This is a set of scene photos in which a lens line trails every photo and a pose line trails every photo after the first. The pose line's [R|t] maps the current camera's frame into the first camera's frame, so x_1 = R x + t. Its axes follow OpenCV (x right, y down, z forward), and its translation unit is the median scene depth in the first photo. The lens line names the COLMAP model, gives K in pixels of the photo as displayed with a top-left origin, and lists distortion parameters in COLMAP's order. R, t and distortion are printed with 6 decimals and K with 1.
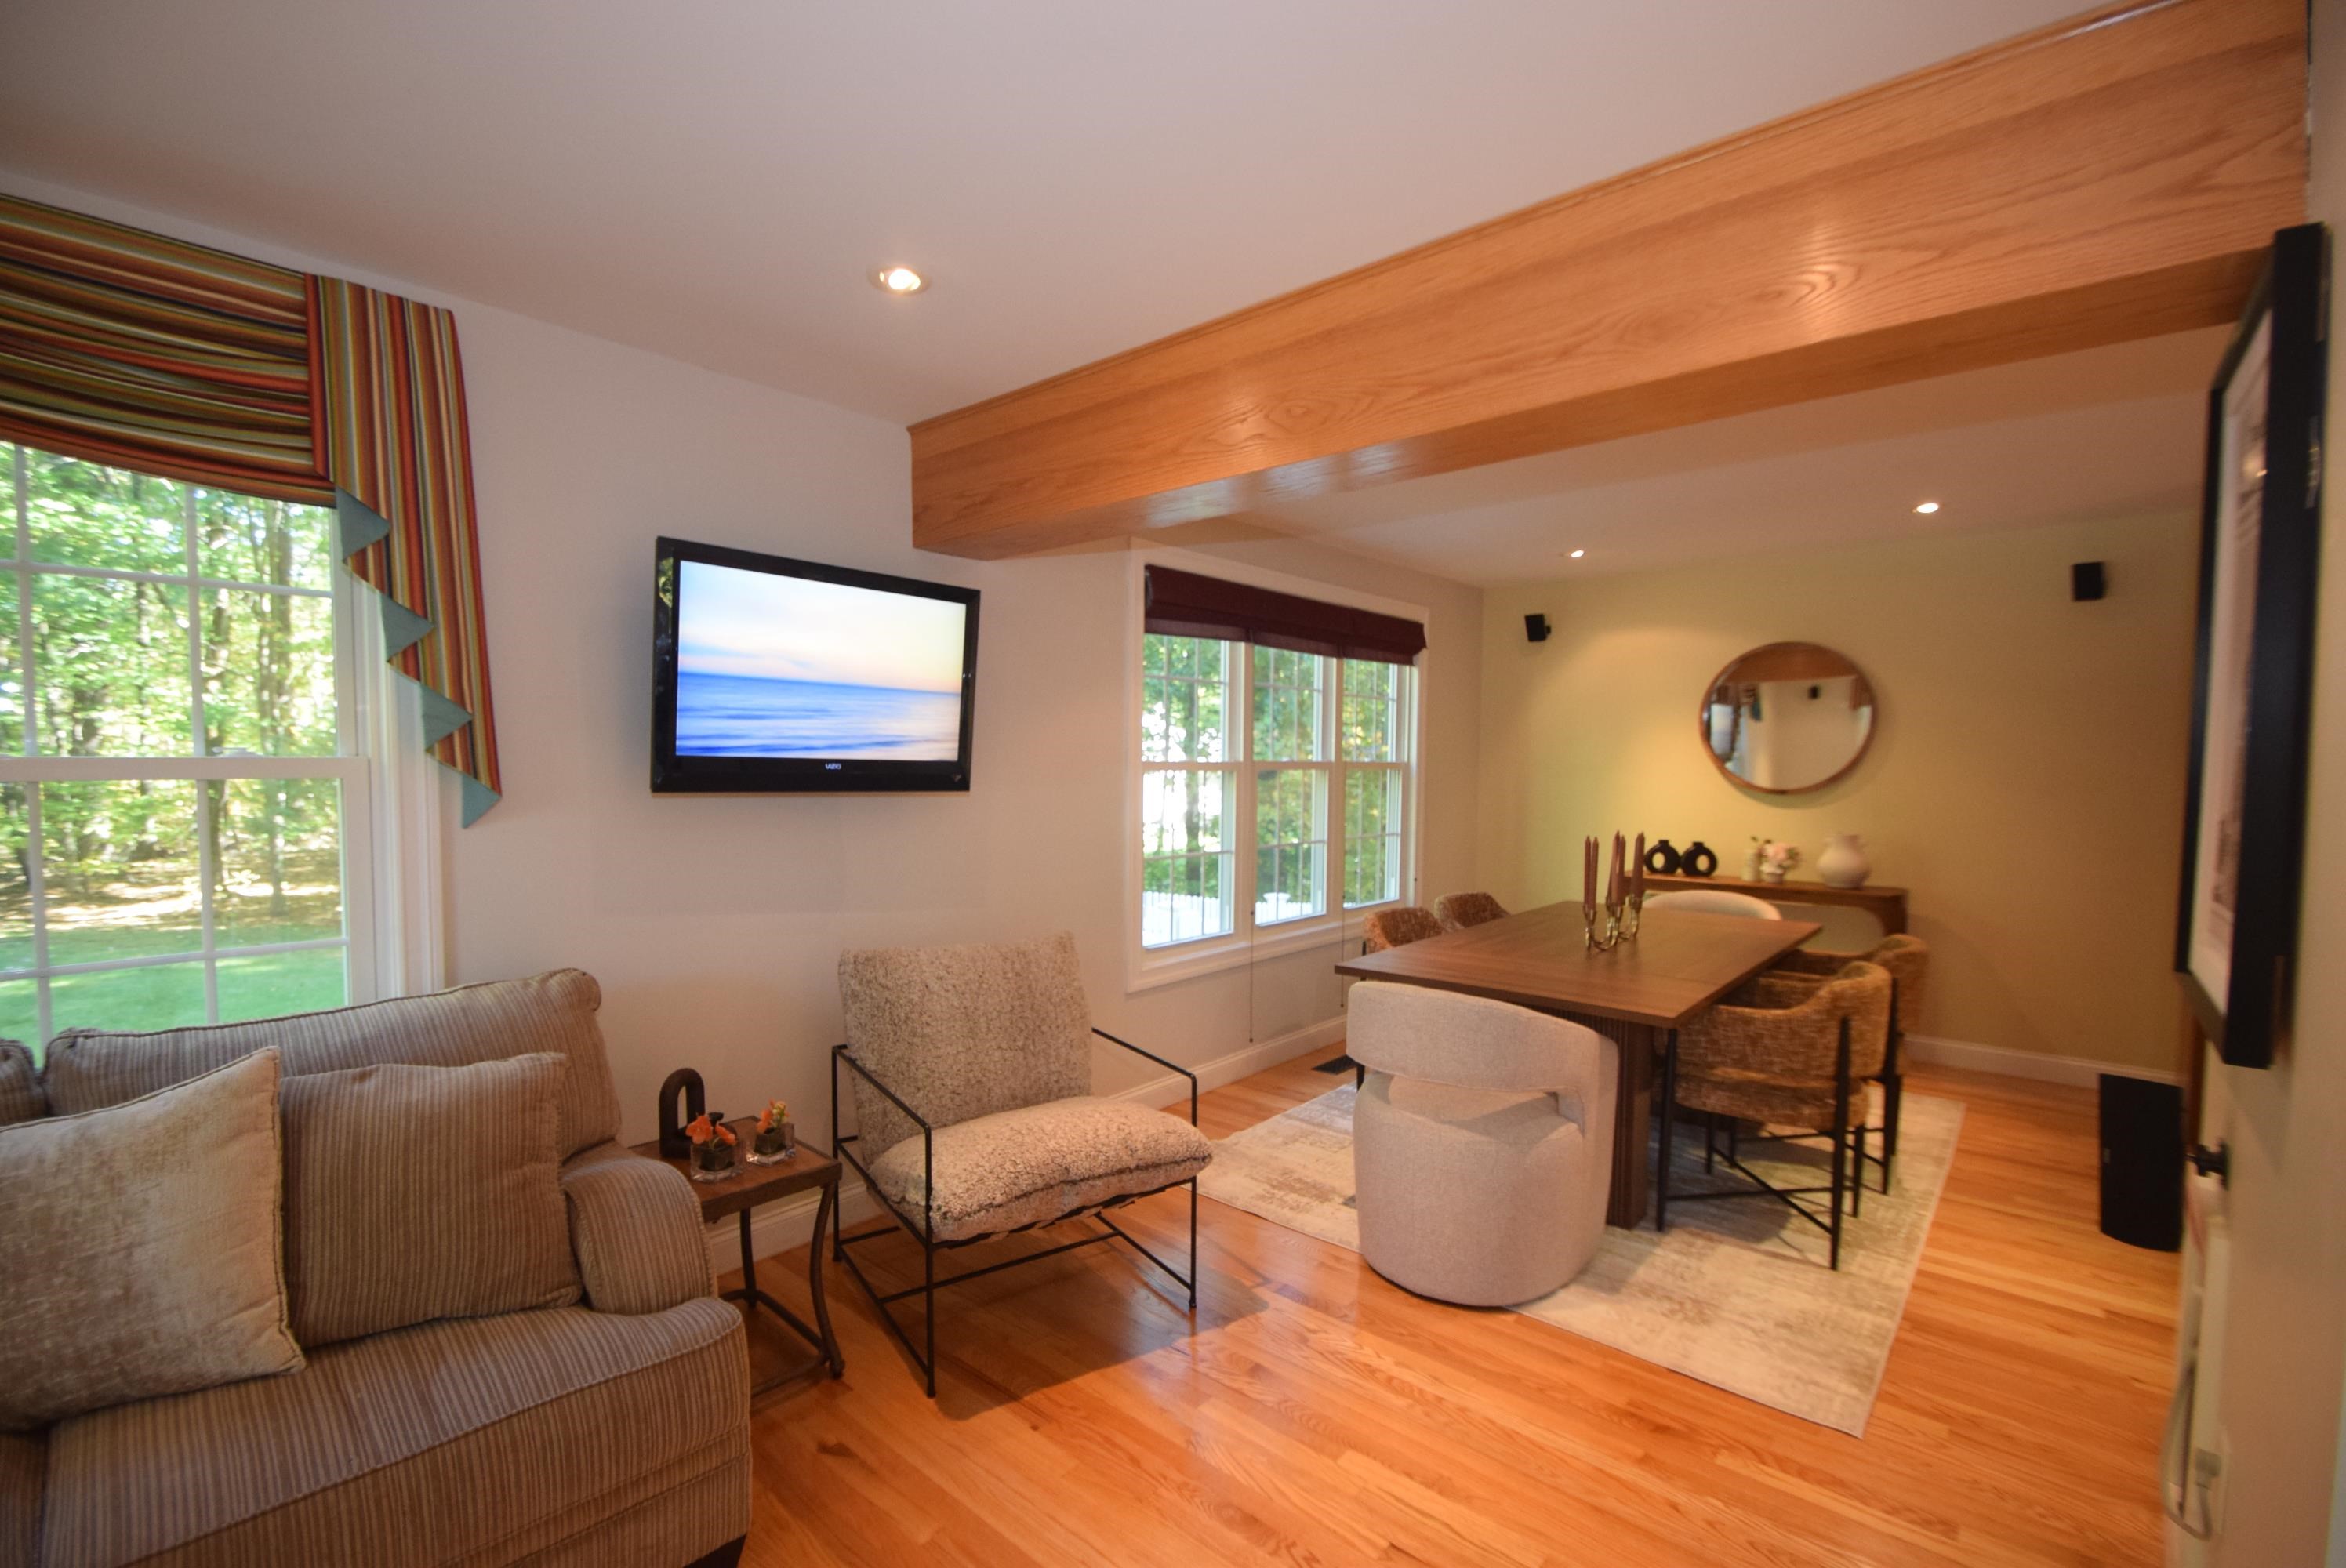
lens RADIAL K [[1029.0, 0, 1156.6], [0, 1029.0, 812.2], [0, 0, 1]] dist [0.017565, -0.015730]
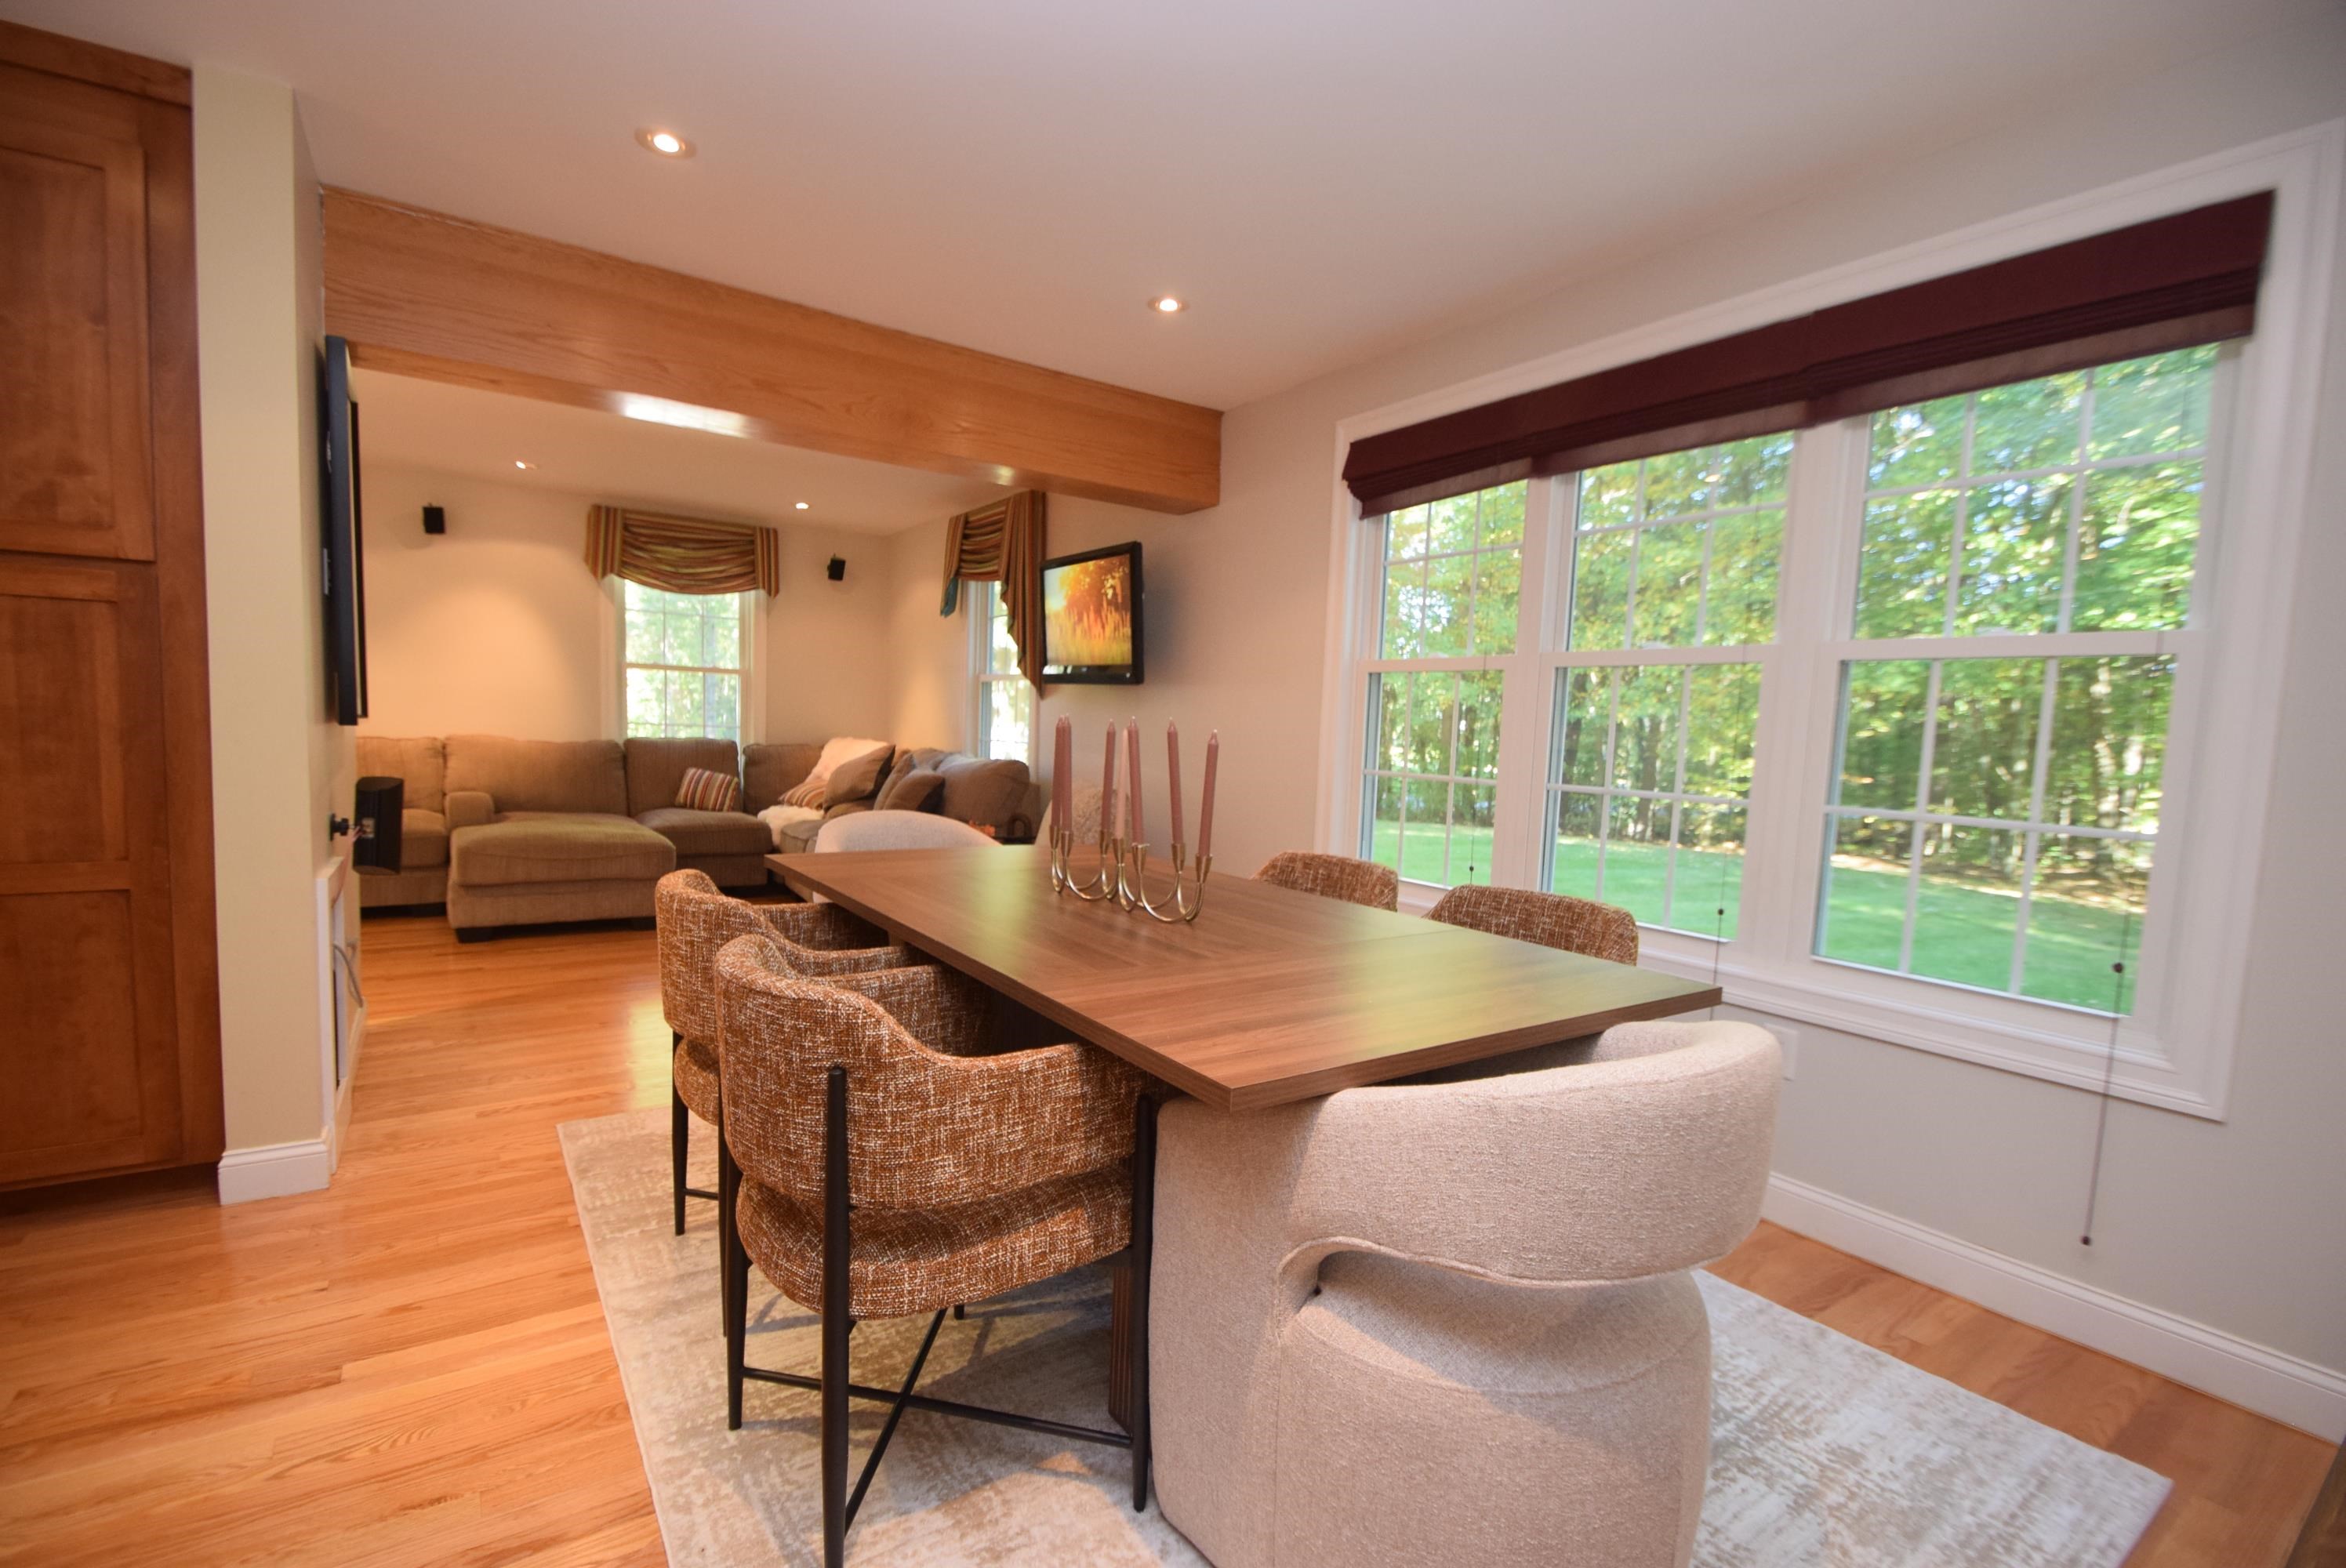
lens RADIAL K [[1019.1, 0, 1156.3], [0, 1019.1, 812.7], [0, 0, 1]] dist [0.008272, -0.014110]
pose [[-0.238118, 0.070372, -0.968683, 1.484361], [-0.091922, 0.991262, 0.094608, 0.023894], [0.966877, 0.111571, -0.229569, 1.711474]]
